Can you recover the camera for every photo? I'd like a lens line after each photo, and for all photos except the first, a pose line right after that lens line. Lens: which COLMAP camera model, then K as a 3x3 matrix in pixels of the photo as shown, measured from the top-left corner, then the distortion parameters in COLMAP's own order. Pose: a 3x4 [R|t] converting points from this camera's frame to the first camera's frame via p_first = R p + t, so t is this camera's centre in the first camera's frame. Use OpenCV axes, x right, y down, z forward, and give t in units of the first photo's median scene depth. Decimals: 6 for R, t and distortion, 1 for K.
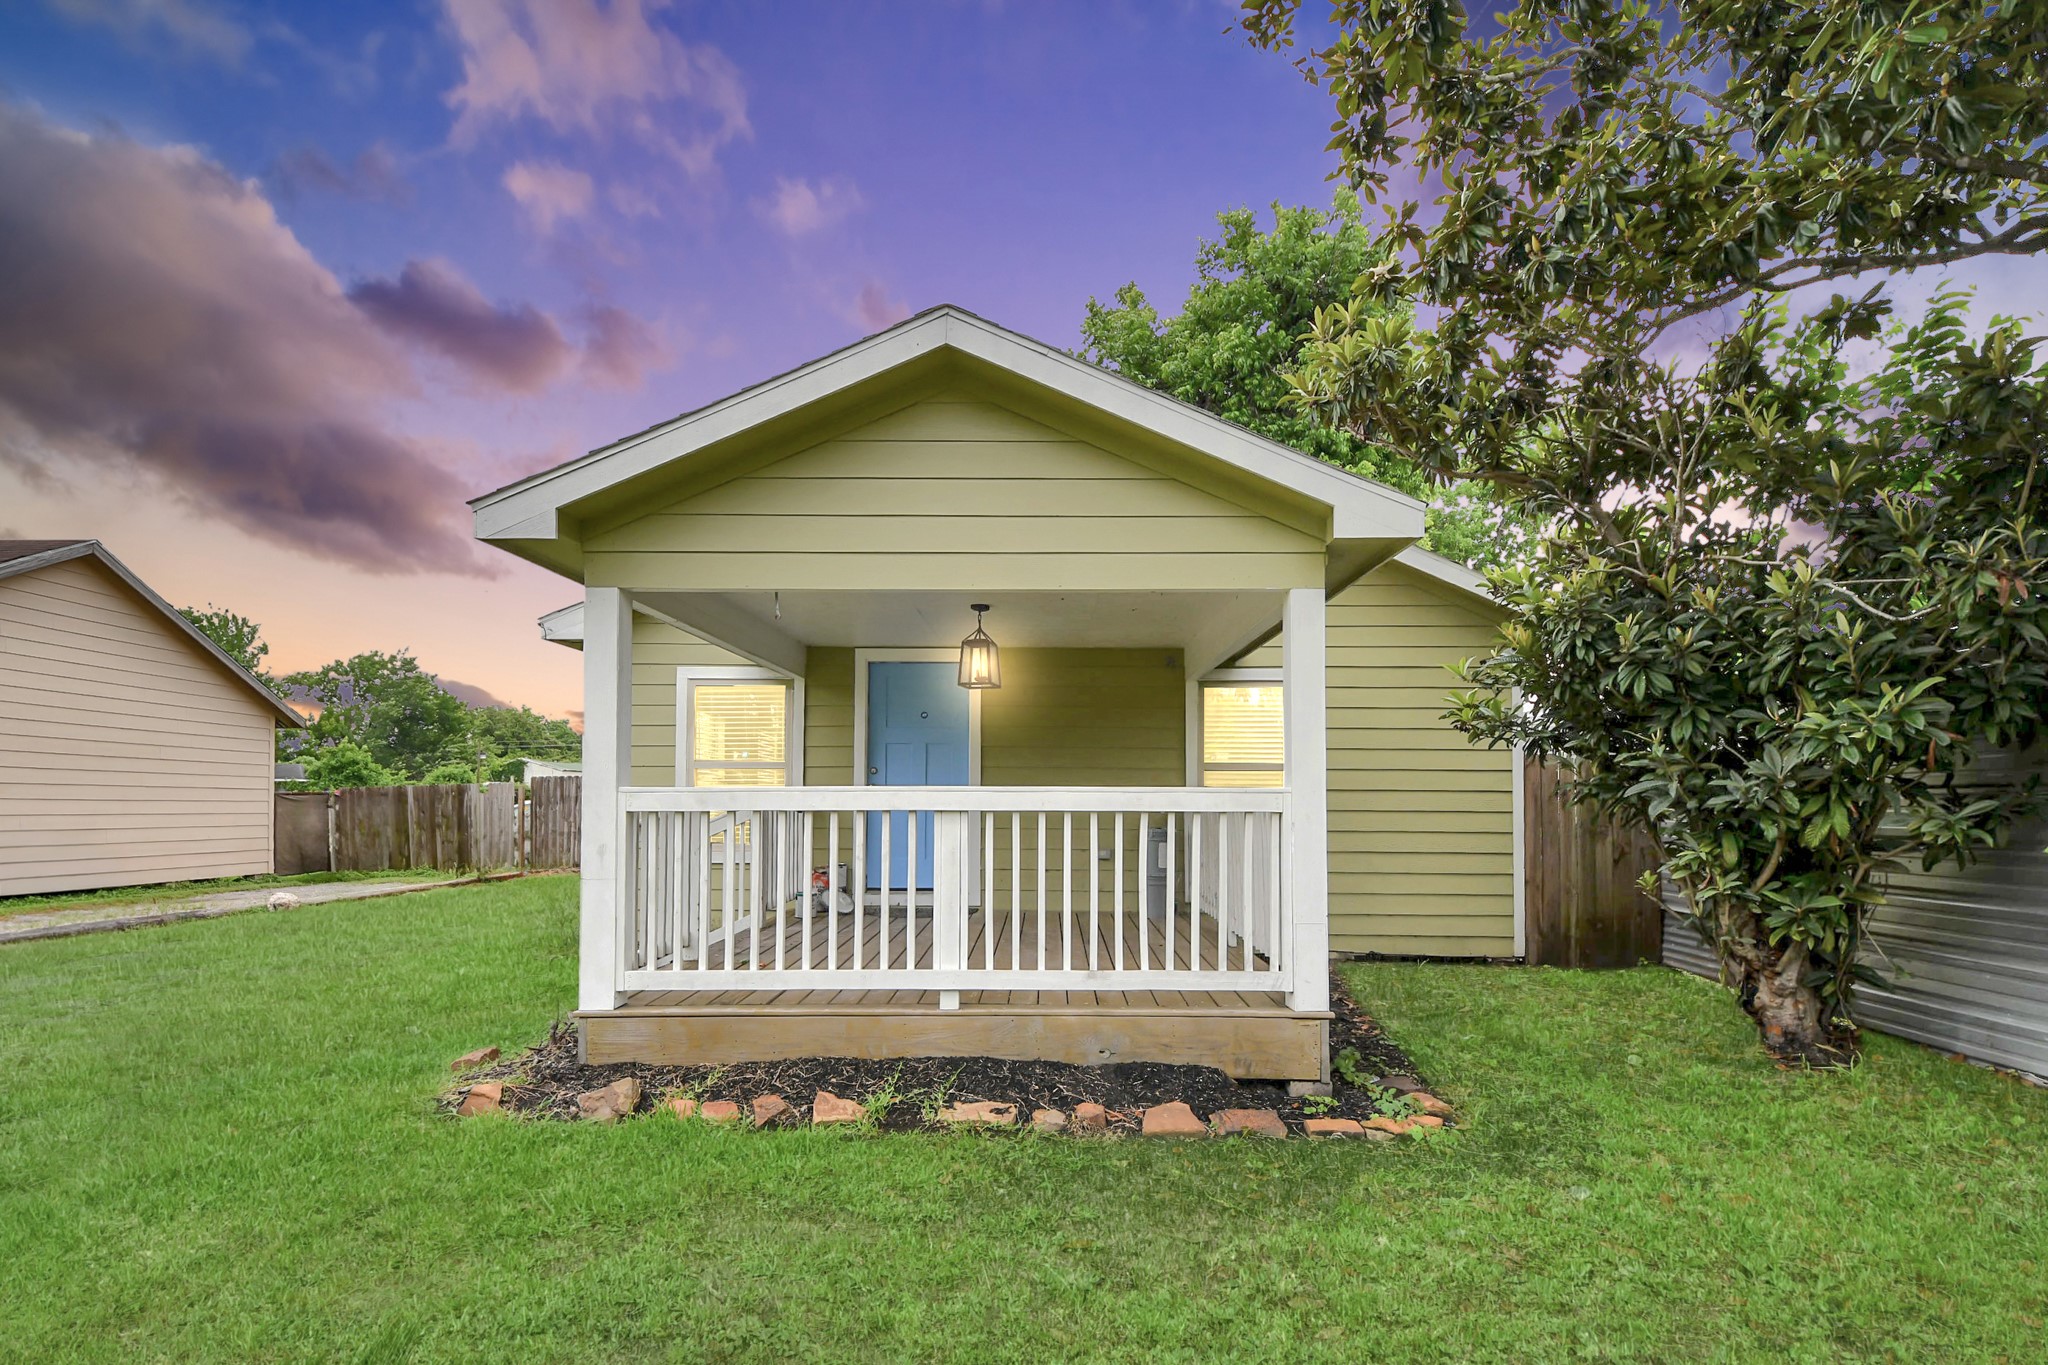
lens RADIAL K [[963.2, 0, 1025.1], [0, 963.2, 780.2], [0, 0, 1]] dist [0.040480, -0.031061]
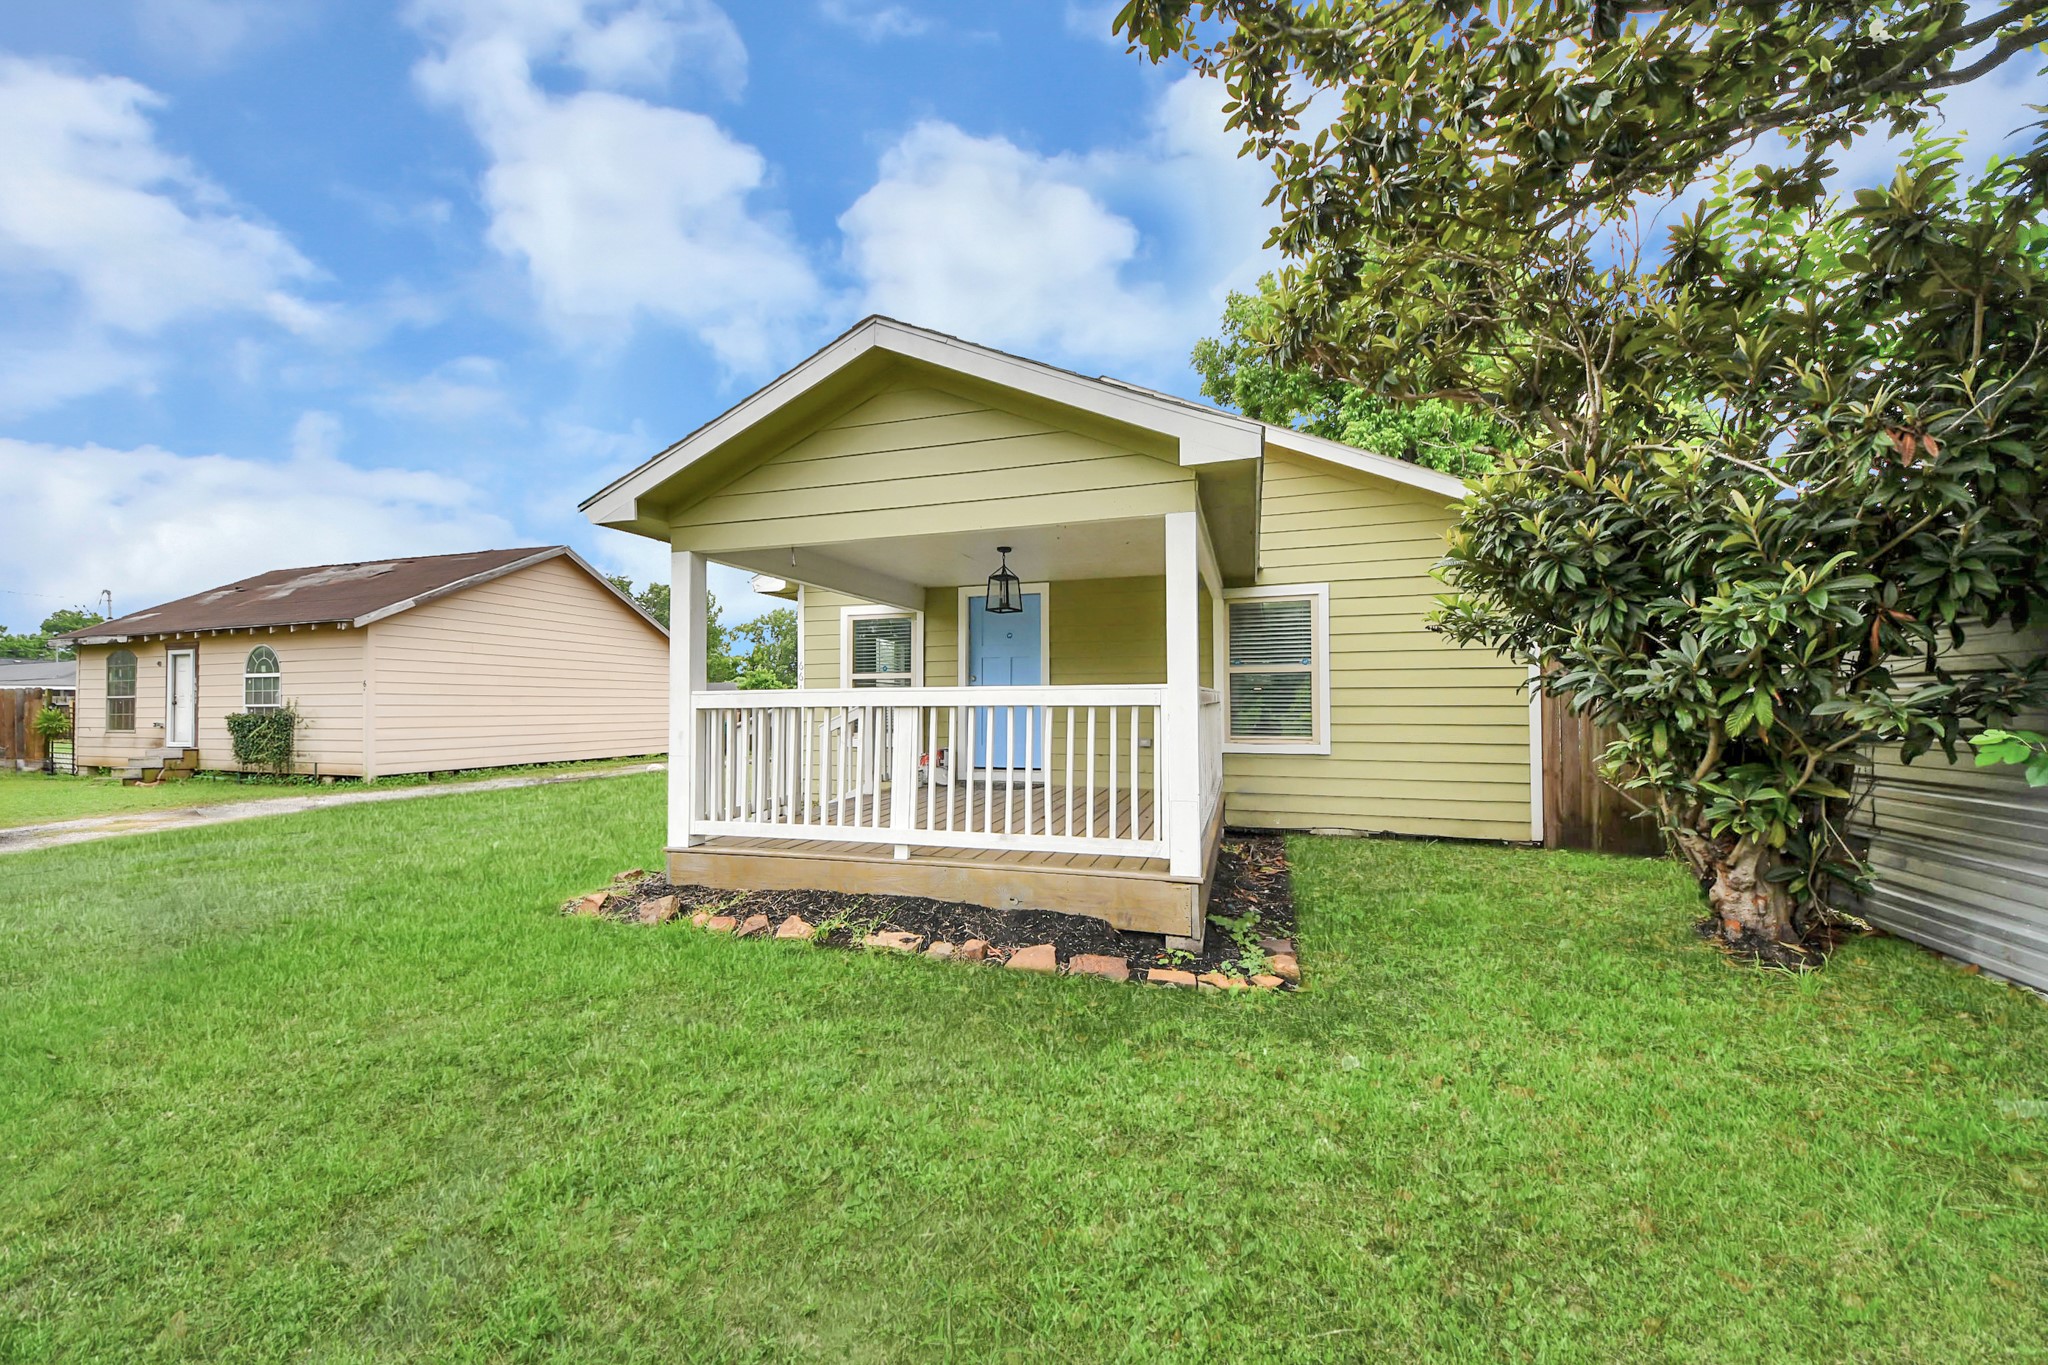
lens RADIAL K [[731.1, 0, 1027.6], [0, 731.1, 687.0], [0, 0, 1]] dist [0.040943, -0.024408]
pose [[0.959265, -0.014822, -0.282118, 0.352044], [0.014431, 0.999890, -0.003464, 0.011963], [0.282139, -0.000748, 0.959373, 0.100469]]
